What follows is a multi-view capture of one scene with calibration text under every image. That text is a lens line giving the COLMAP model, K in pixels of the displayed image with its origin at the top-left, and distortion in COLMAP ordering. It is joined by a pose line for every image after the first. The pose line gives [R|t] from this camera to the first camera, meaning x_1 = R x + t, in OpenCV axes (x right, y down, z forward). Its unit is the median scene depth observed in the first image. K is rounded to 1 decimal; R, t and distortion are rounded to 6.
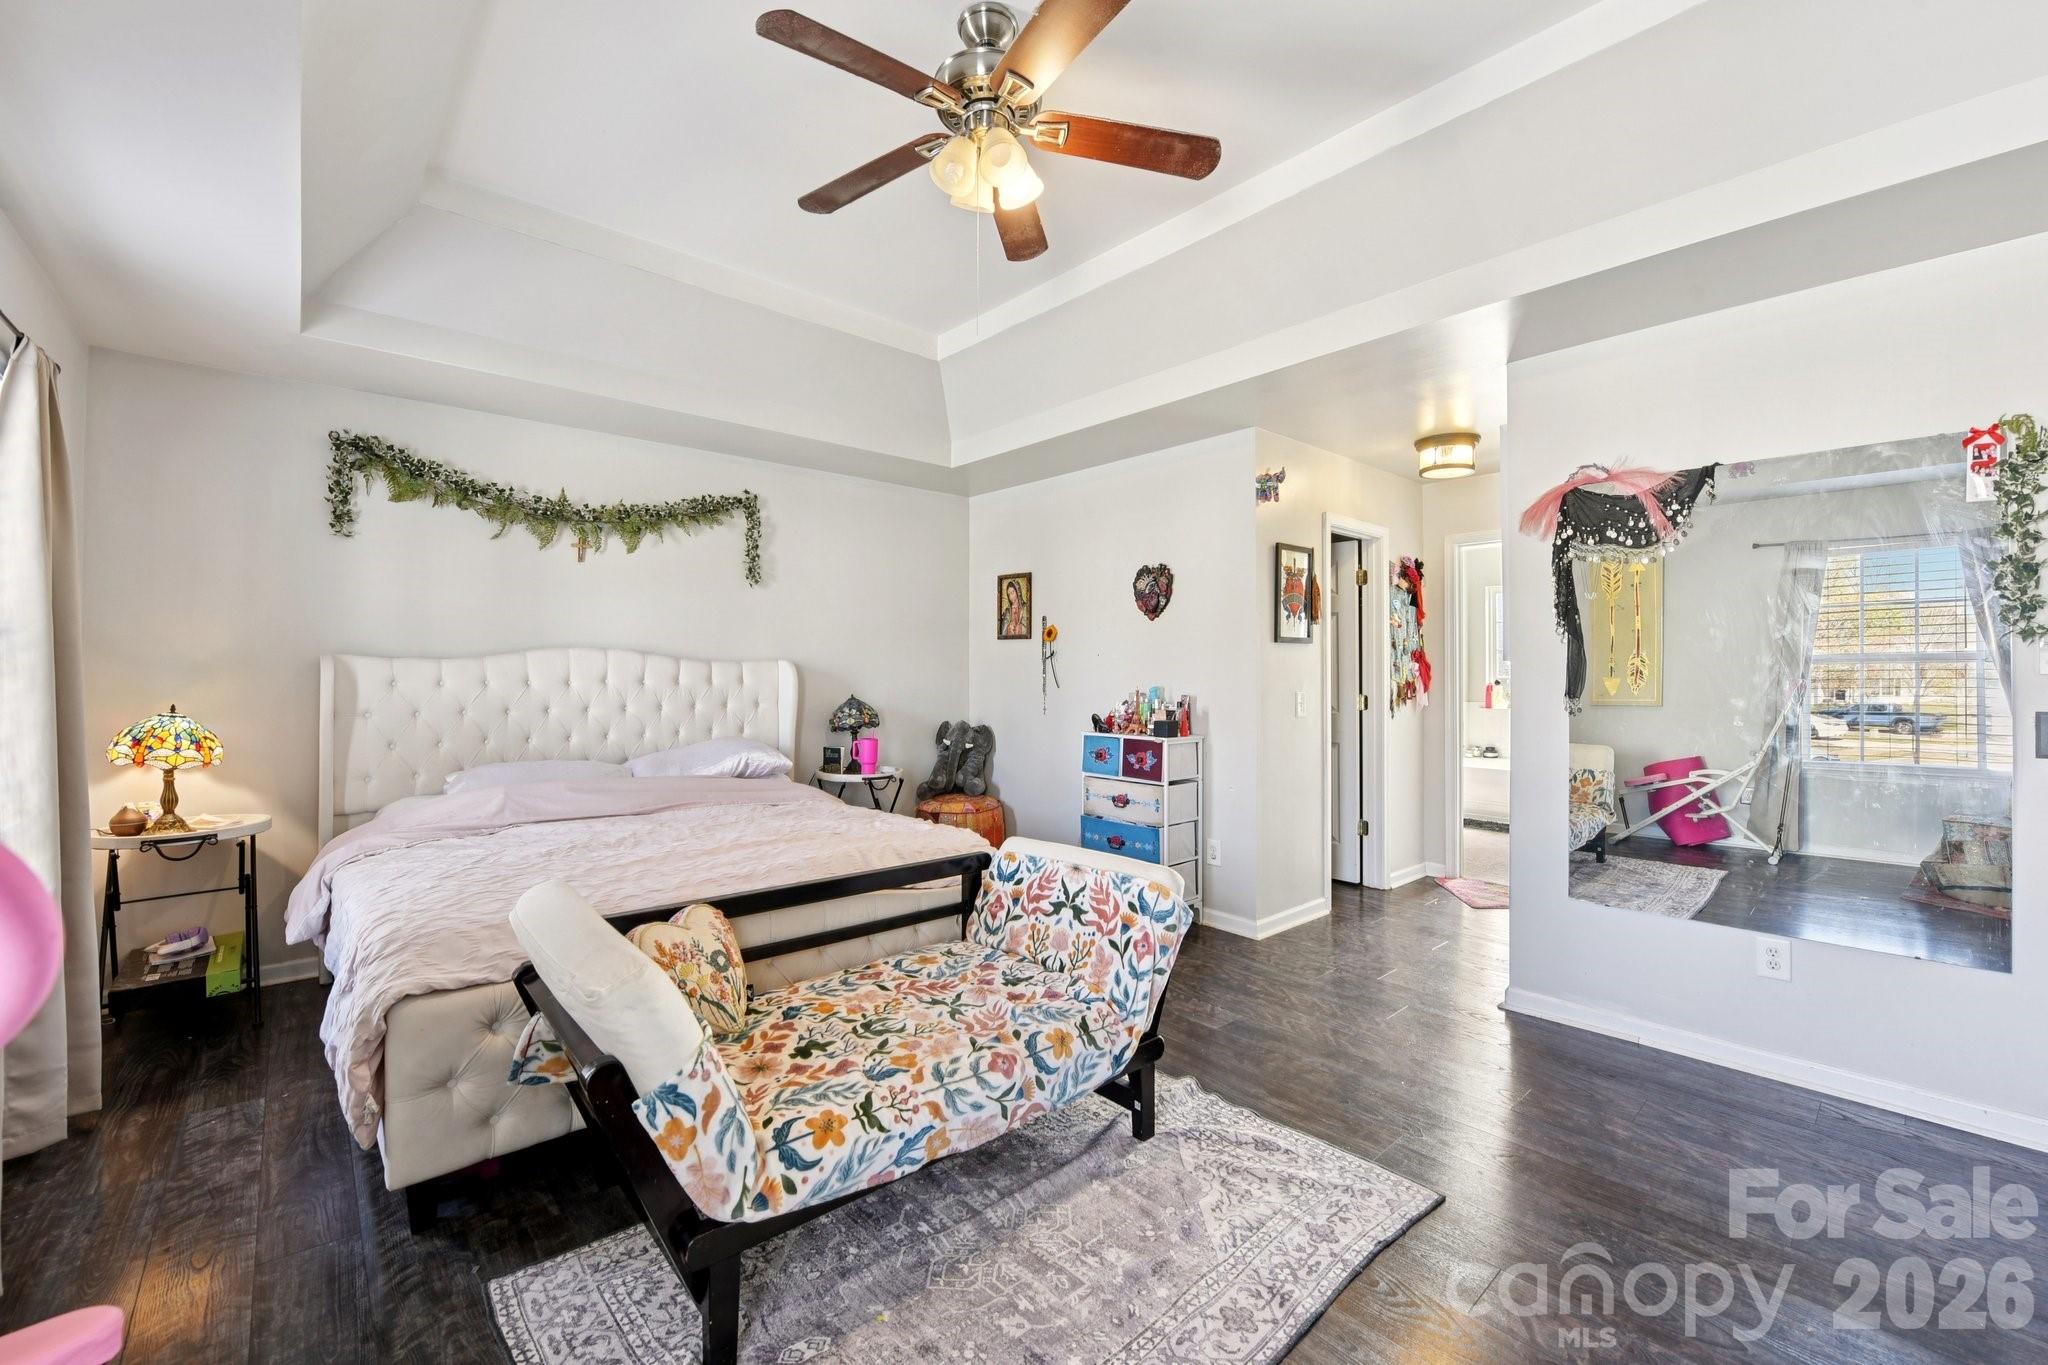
lens RADIAL K [[822.5, 0, 1021.2], [0, 822.5, 670.4], [0, 0, 1]] dist [-0.016000, -0.000788]
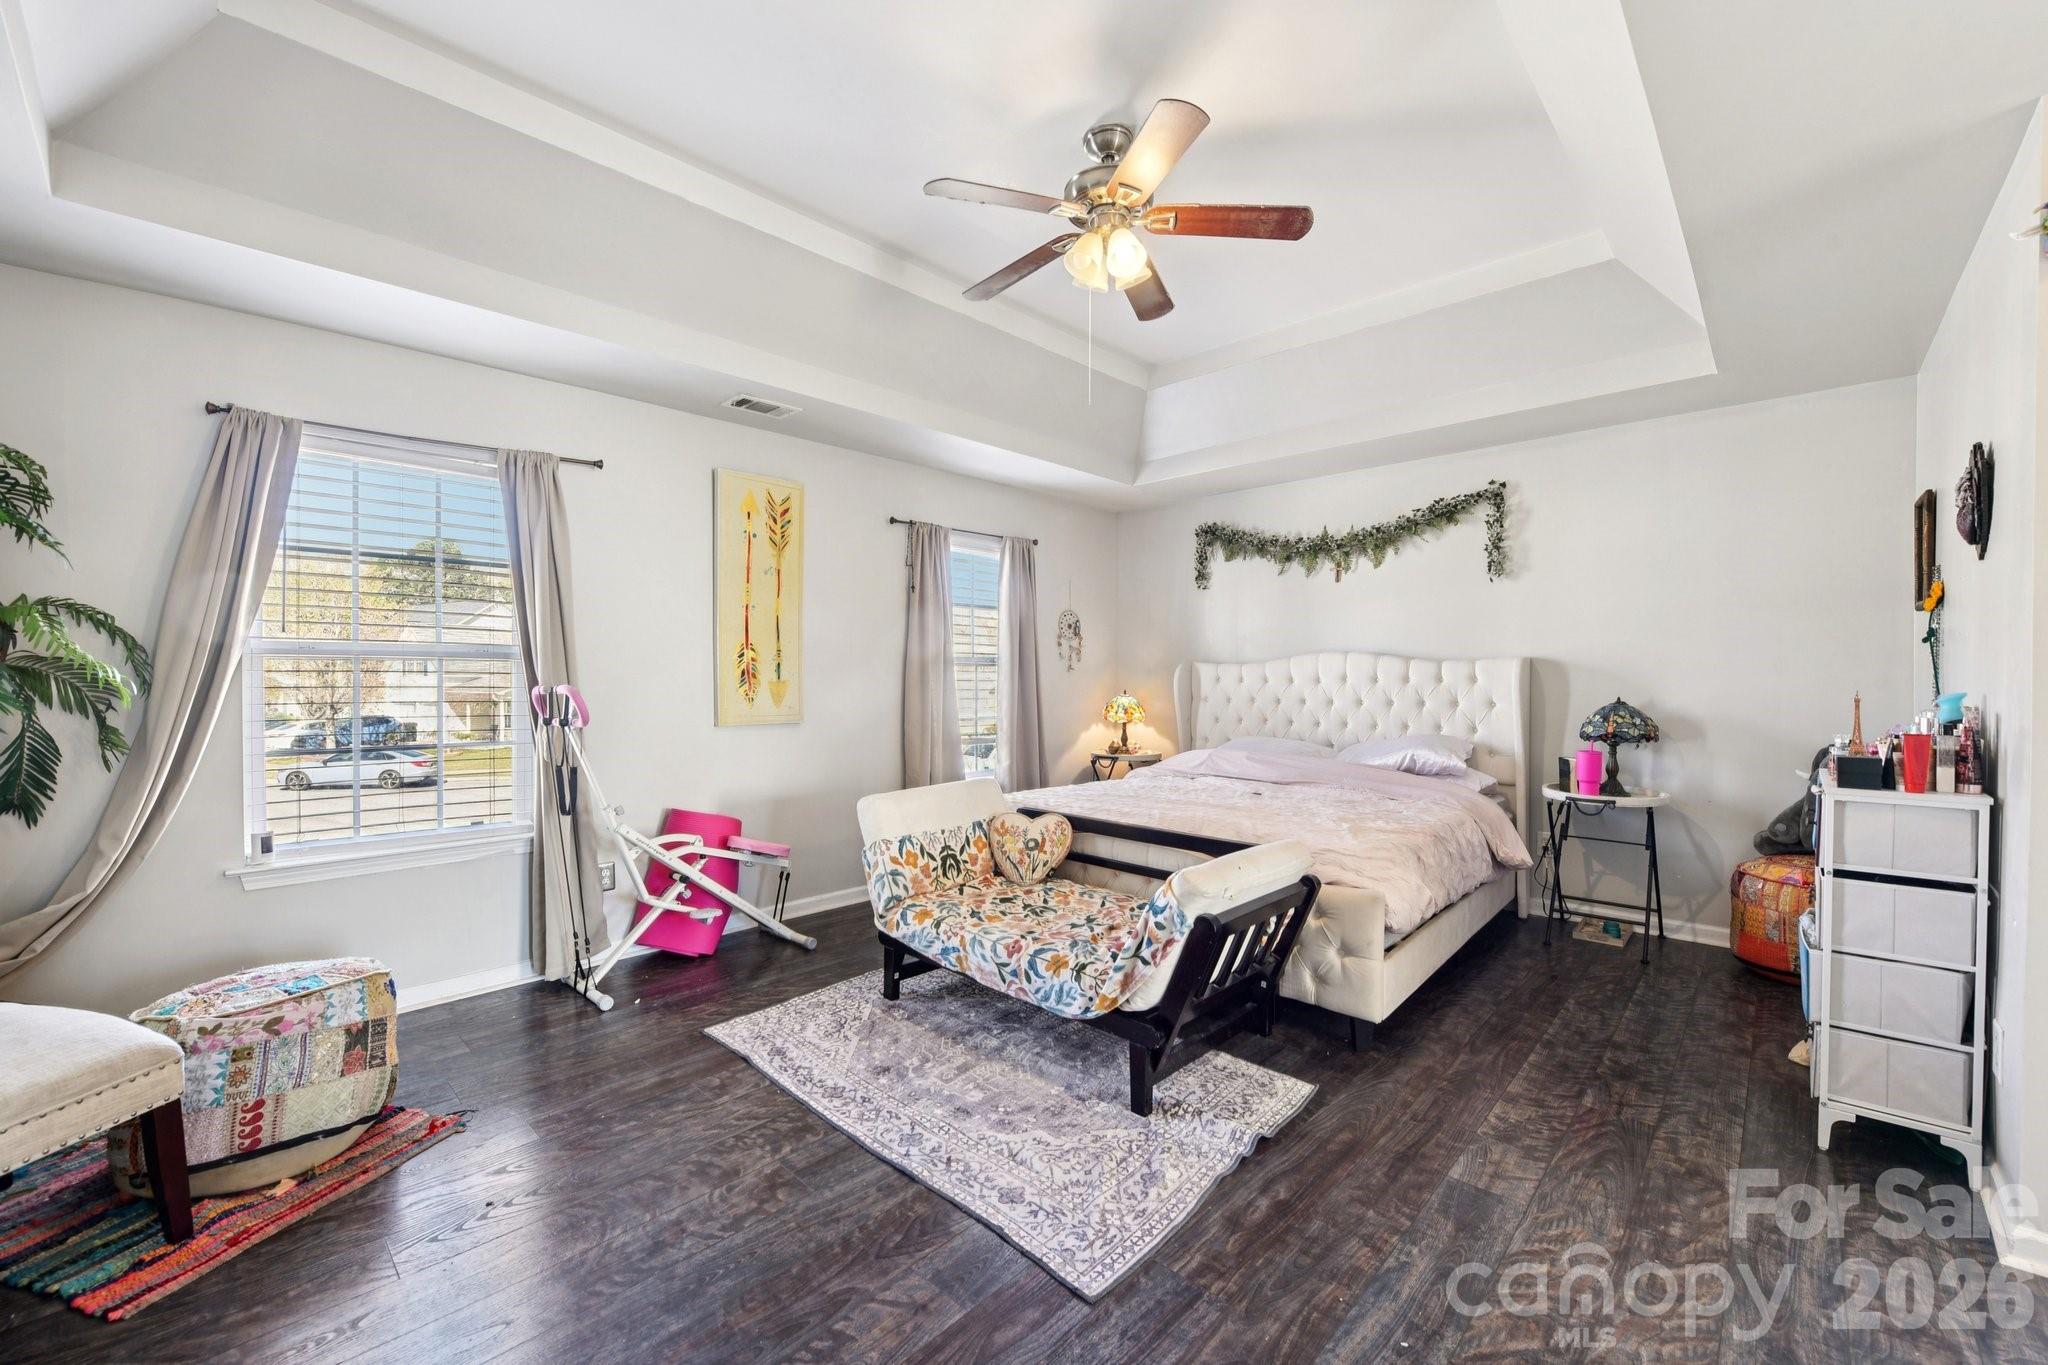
lens RADIAL K [[822.5, 0, 1018.6], [0, 822.5, 680.0], [0, 0, 1]] dist [-0.016000, -0.000788]
pose [[0.082434, 0.004011, -0.996588, 0.710969], [0.006462, 0.999969, 0.004559, 0.006089], [0.996576, -0.006815, 0.082406, 0.458862]]
